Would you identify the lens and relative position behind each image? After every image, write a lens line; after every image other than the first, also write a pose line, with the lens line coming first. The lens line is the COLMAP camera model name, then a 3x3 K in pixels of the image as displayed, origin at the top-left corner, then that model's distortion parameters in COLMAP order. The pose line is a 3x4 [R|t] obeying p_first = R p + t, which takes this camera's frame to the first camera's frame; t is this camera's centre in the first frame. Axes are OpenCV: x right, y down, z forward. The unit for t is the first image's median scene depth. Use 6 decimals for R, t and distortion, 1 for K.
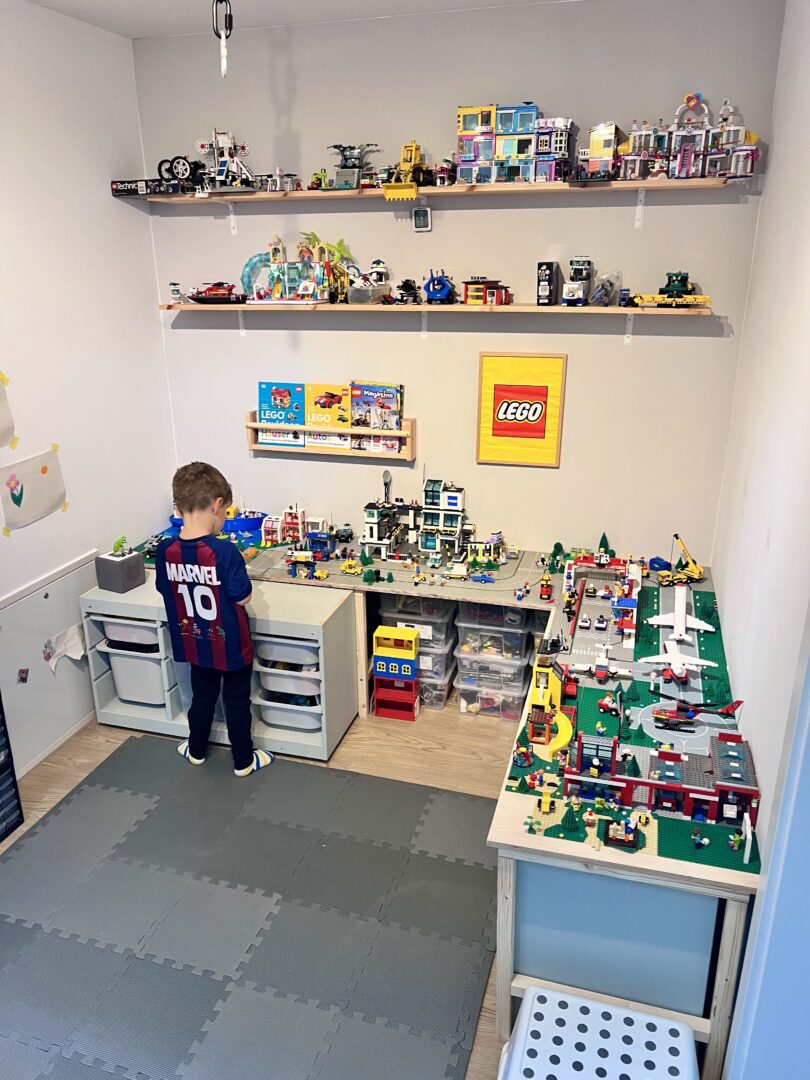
lens RADIAL K [[811.9, 0, 405.0], [0, 811.9, 540.0], [0, 0, 1]] dist [0.037160, -0.072966]
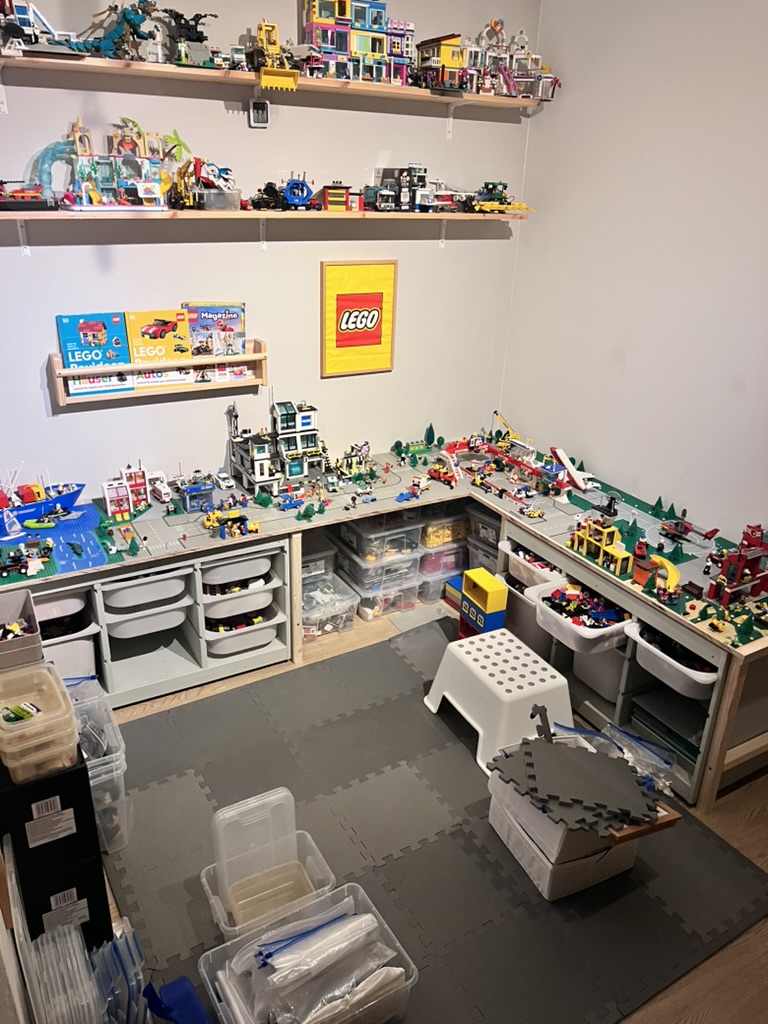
lens RADIAL K [[769.8, 0, 384.0], [0, 769.8, 512.0], [0, 0, 1]] dist [0.037160, -0.072966]
pose [[0.692416, -0.262451, 0.672071, -0.525726], [0.199582, 0.964819, 0.171148, -0.082210], [-0.693345, 0.015627, 0.720437, 0.279346]]
